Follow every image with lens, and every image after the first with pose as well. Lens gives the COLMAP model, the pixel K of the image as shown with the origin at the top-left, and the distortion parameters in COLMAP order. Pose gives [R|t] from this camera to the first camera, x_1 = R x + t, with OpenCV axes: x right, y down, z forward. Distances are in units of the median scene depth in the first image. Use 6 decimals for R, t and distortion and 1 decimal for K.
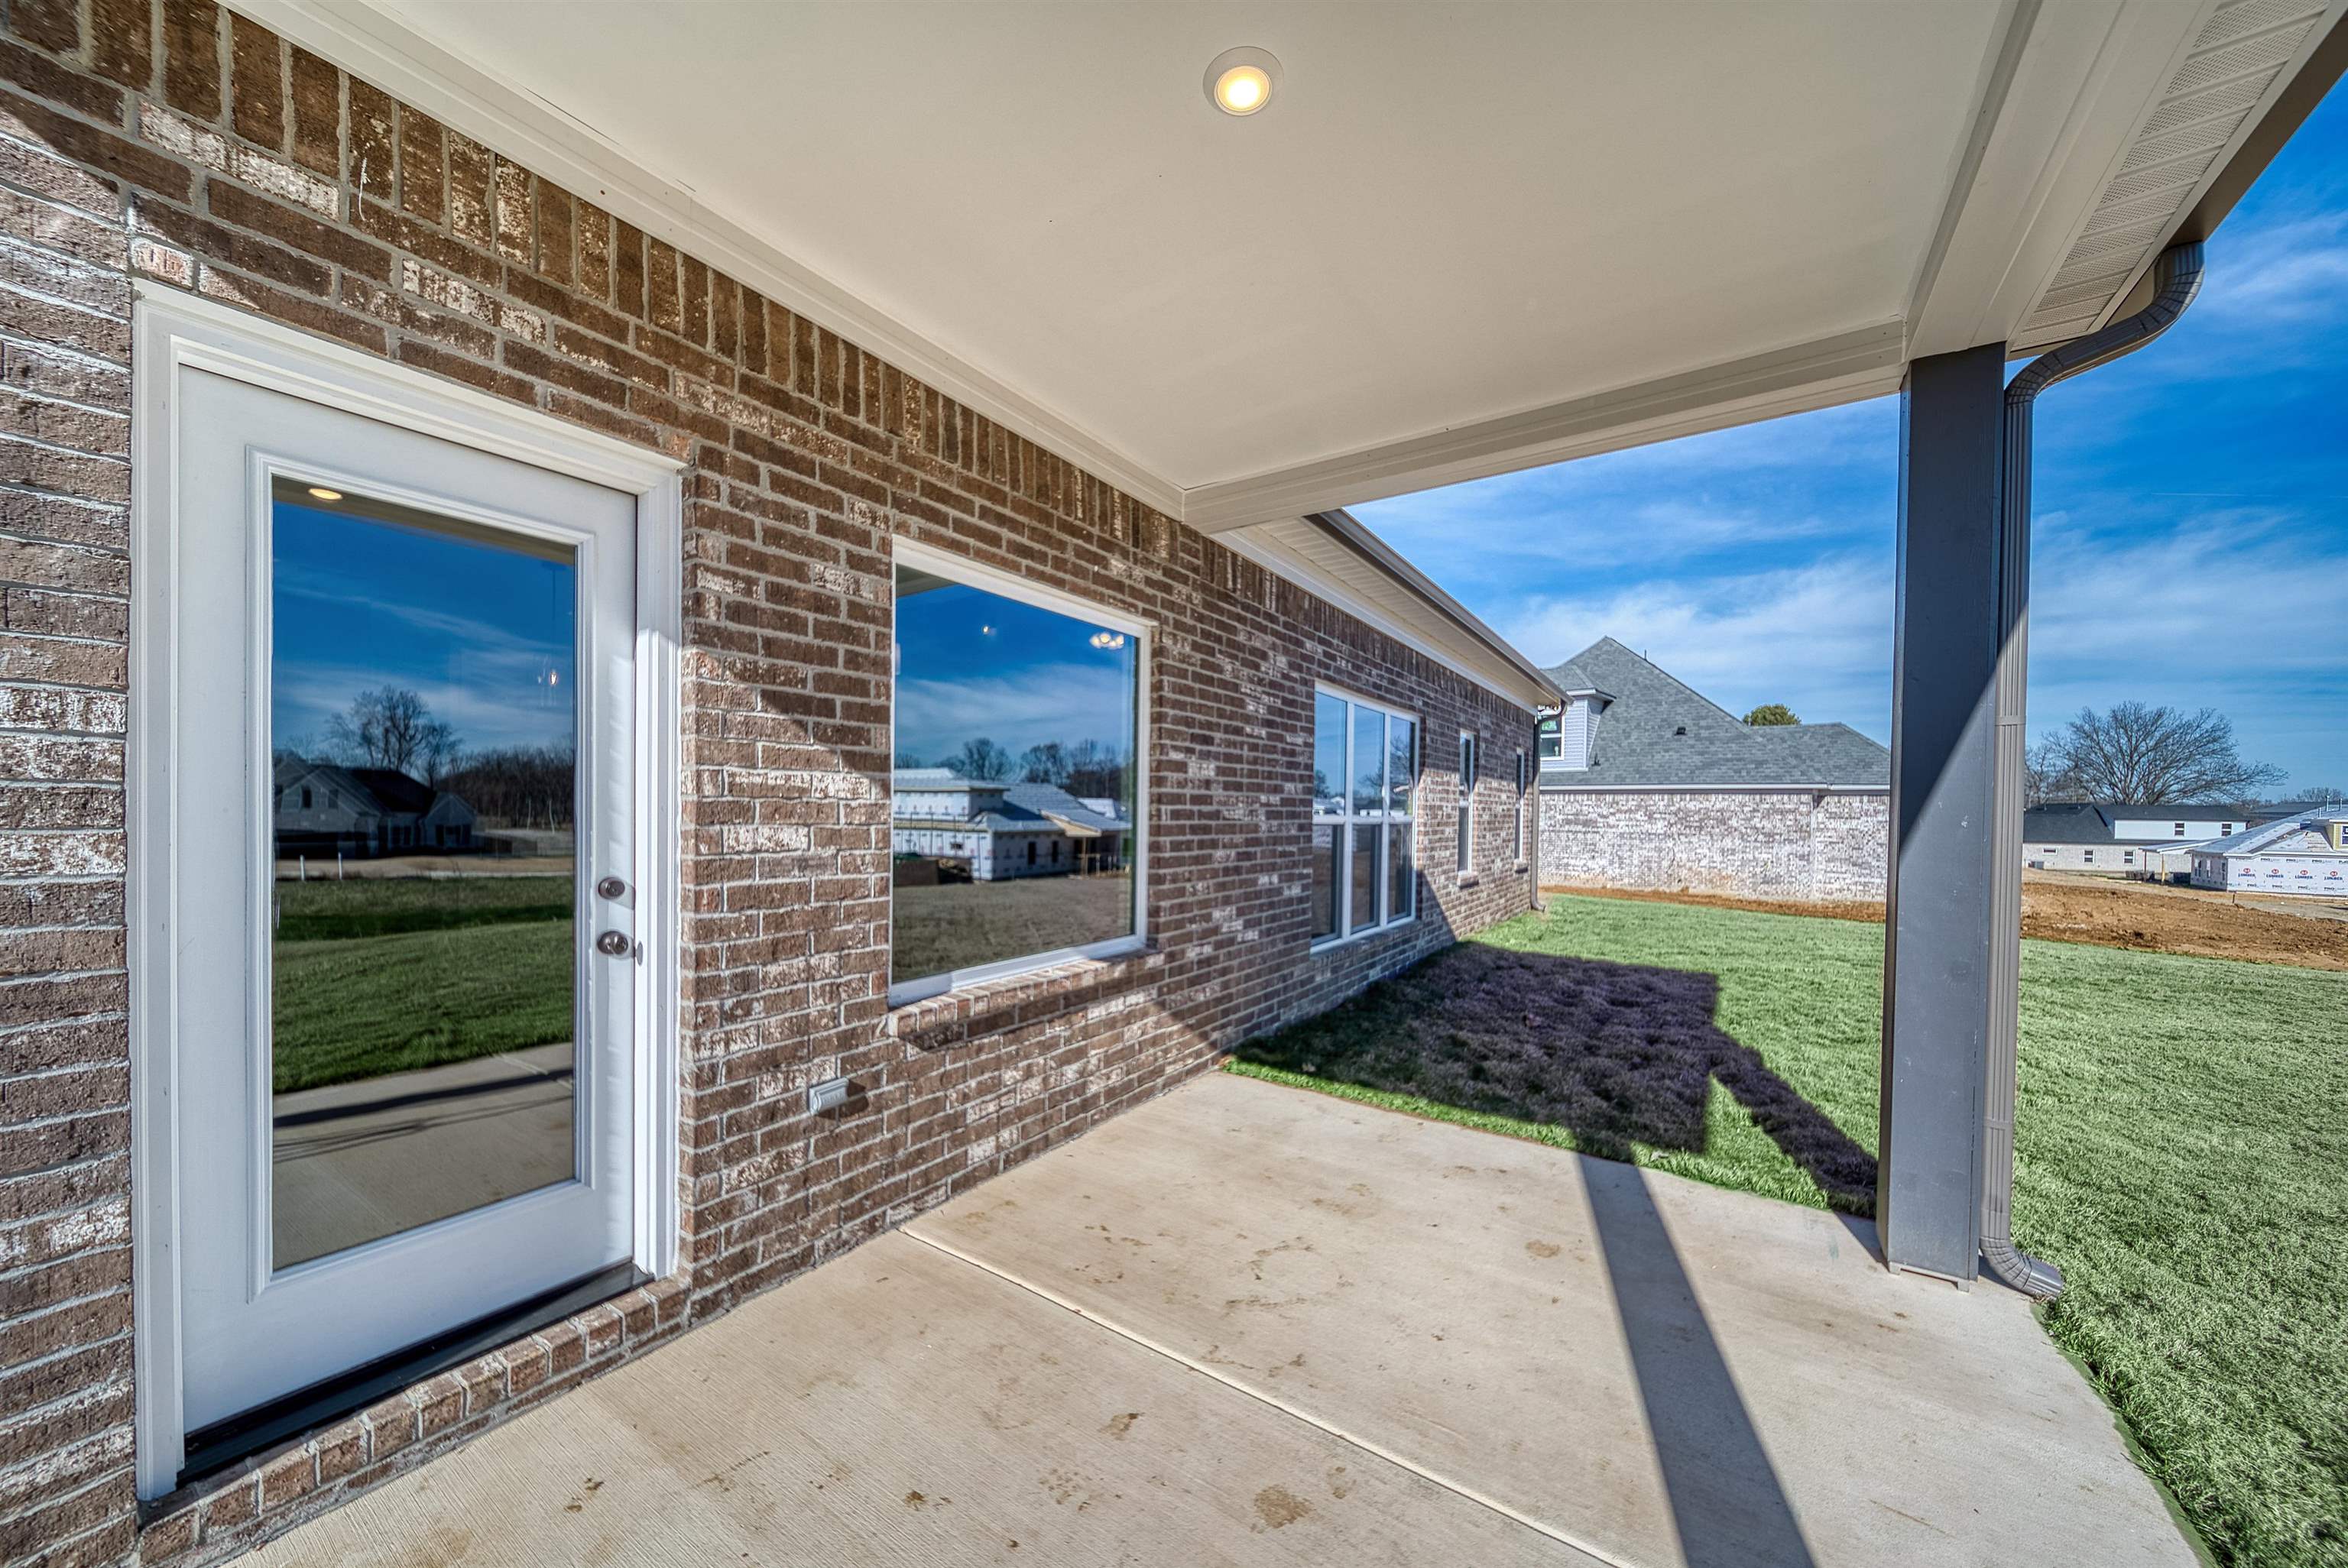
lens RADIAL K [[823.6, 0, 1167.8], [0, 823.6, 818.3], [0, 0, 1]] dist [0.001360, -0.002484]
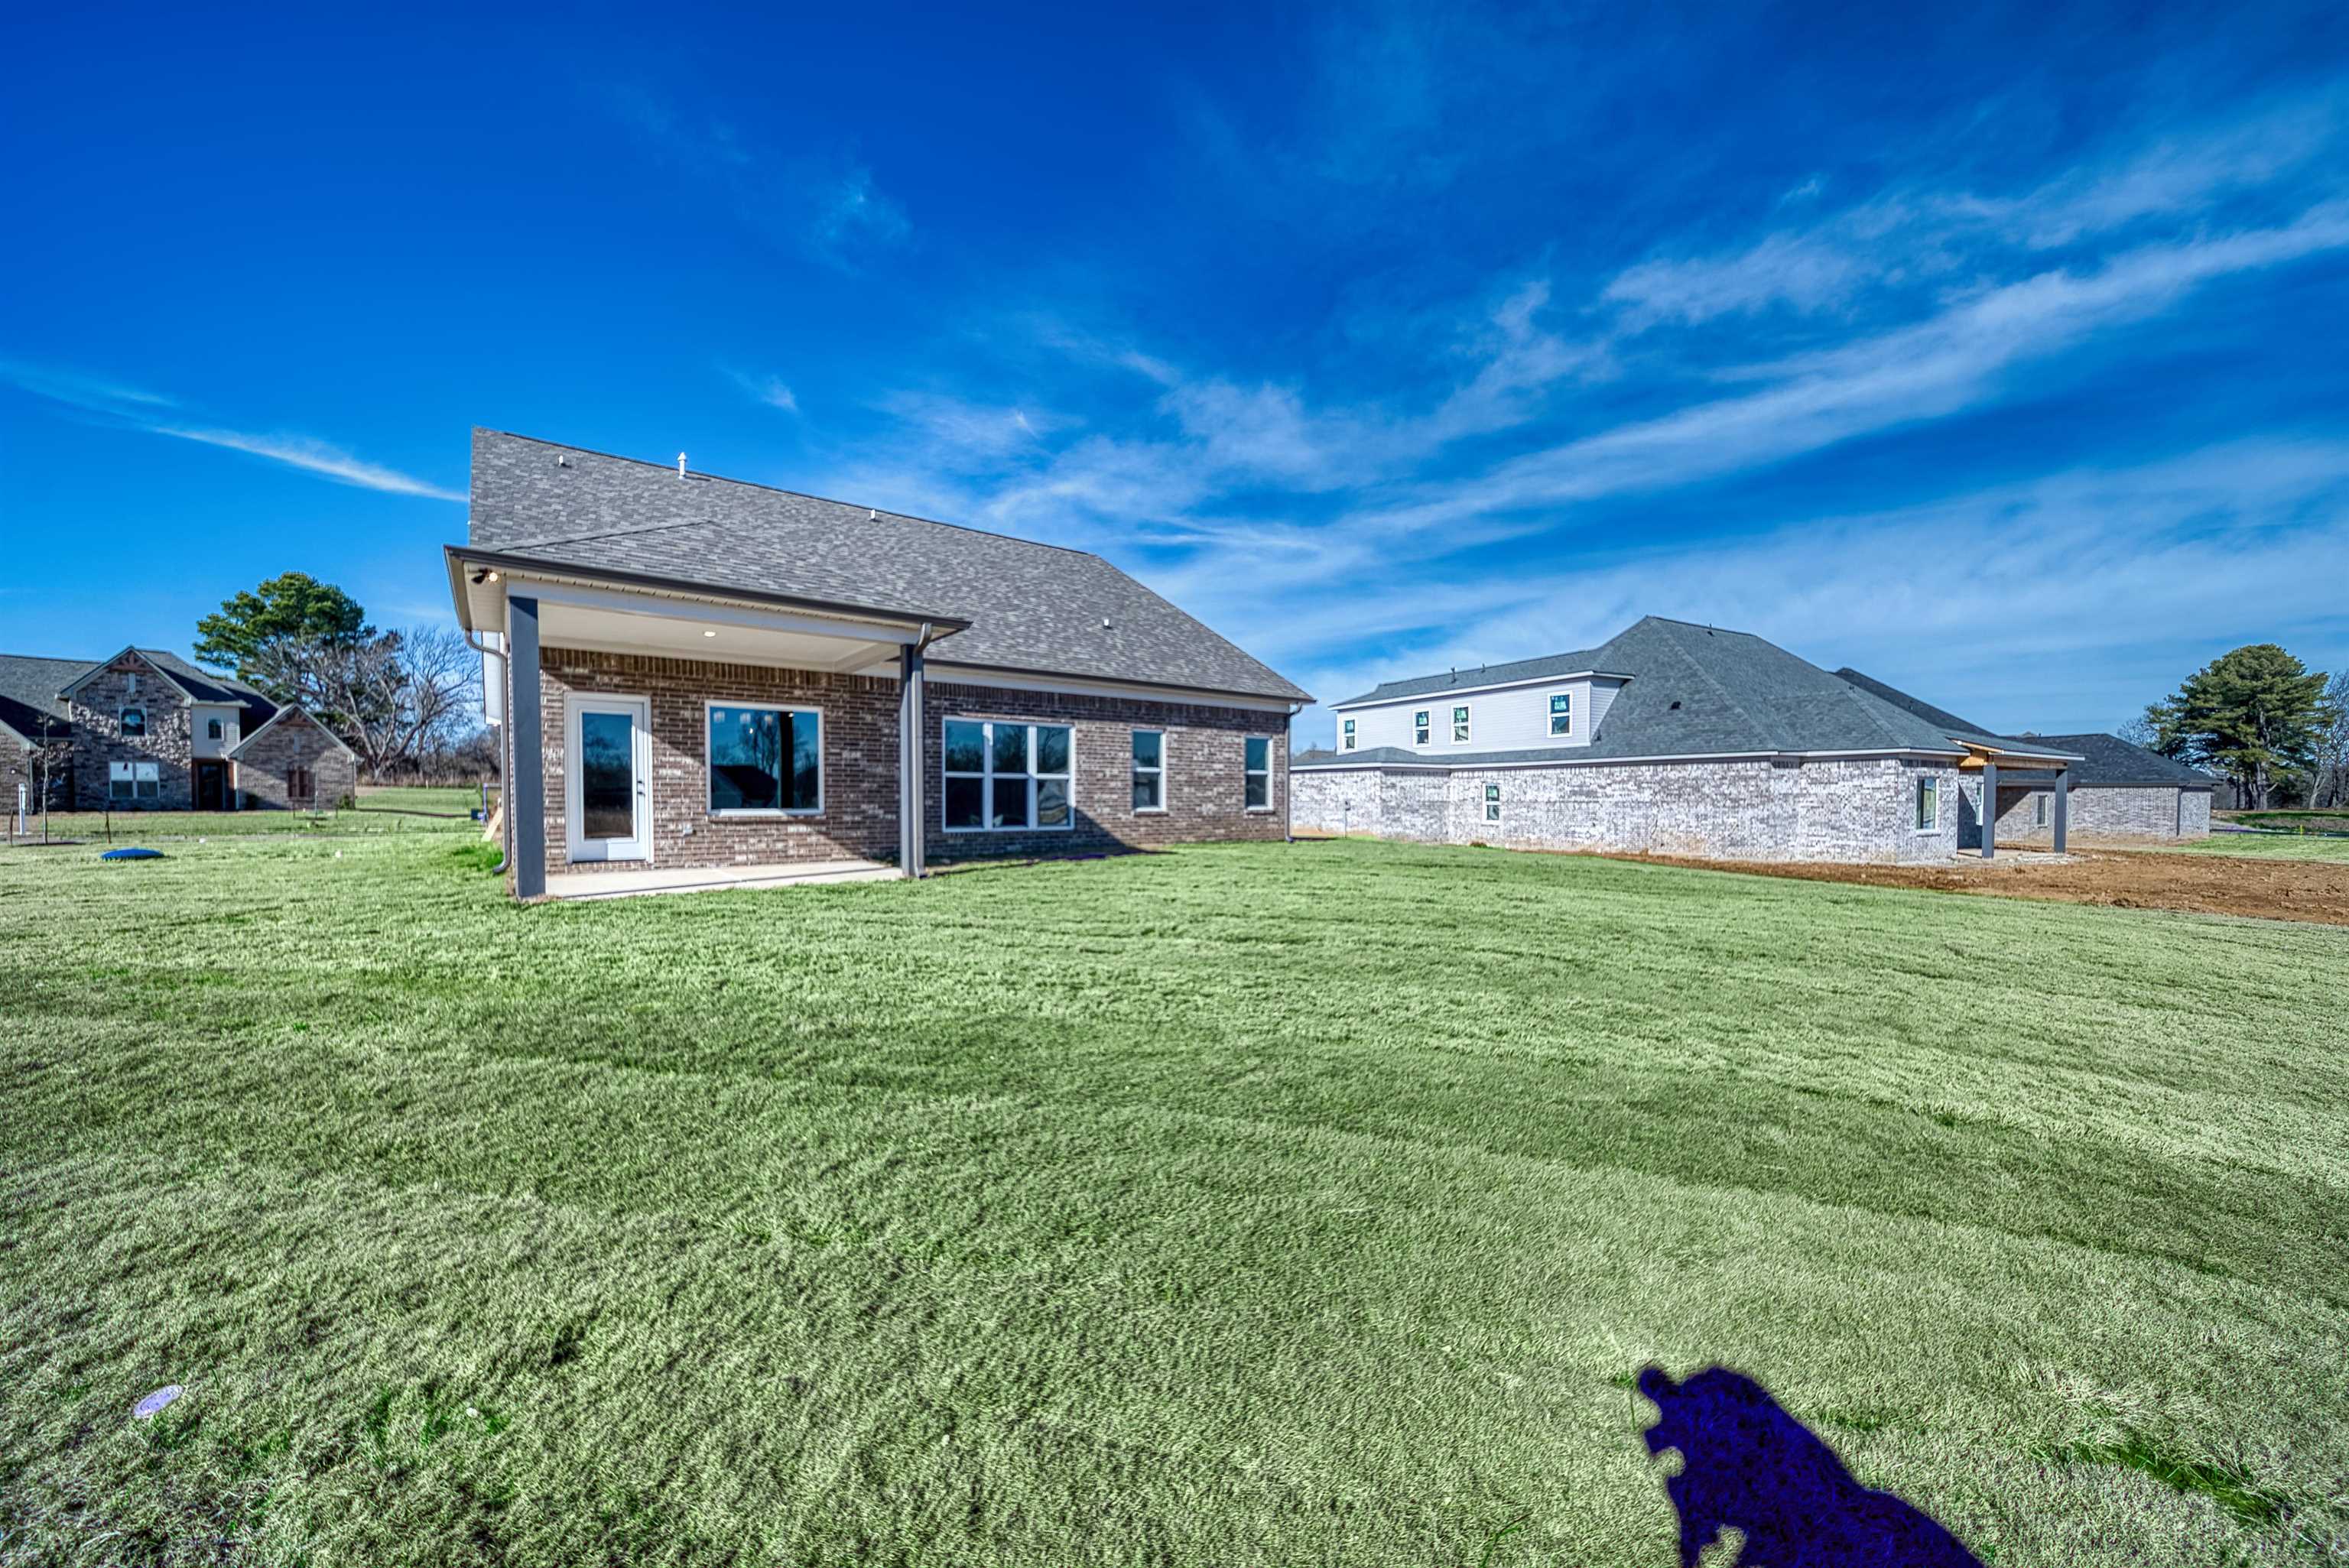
lens RADIAL K [[851.5, 0, 1176.5], [0, 851.5, 814.7], [0, 0, 1]] dist [0.001883, 0.000033]
pose [[0.954479, -0.007922, -0.298173, 3.090446], [0.009657, 0.999944, 0.004344, 0.228091], [0.298122, -0.007025, 0.954502, -2.306811]]
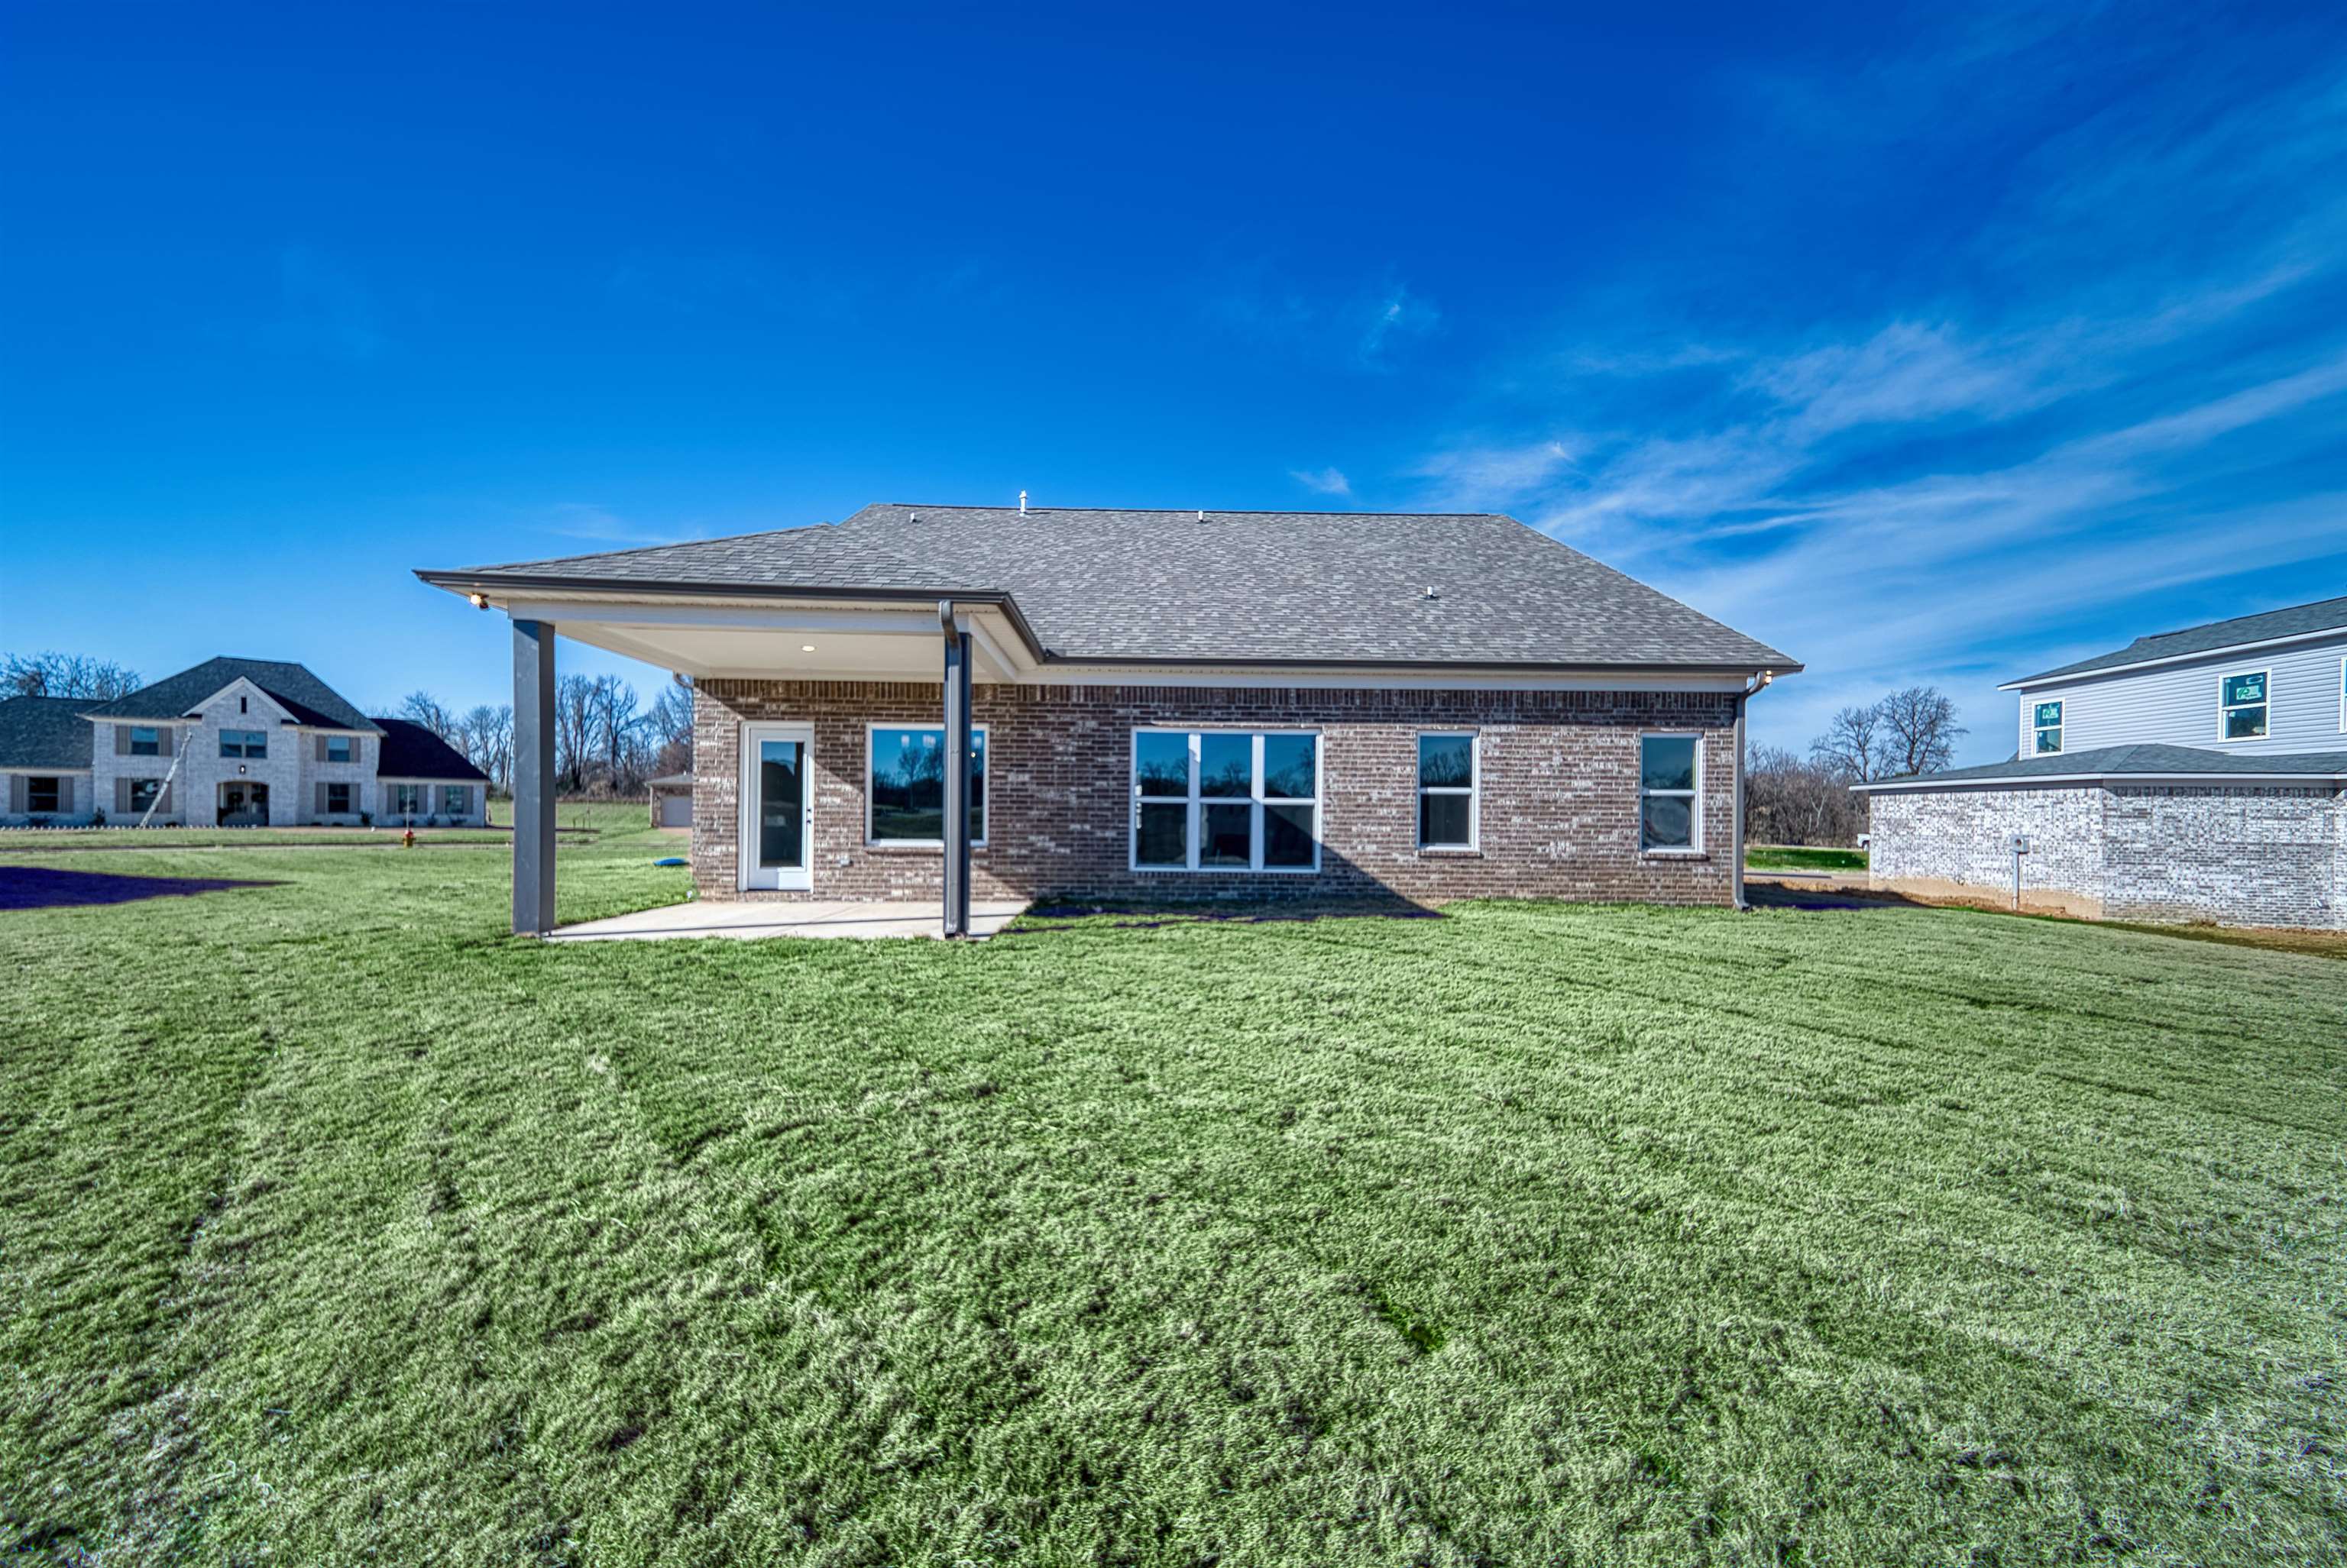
lens RADIAL K [[860.1, 0, 1166.1], [0, 860.1, 814.8], [0, 0, 1]] dist [0.046798, -0.000041]
pose [[0.590721, -0.016576, -0.806705, 3.670254], [-0.009761, 0.999569, -0.027686, 0.183037], [0.806817, 0.024229, 0.590305, -0.252207]]
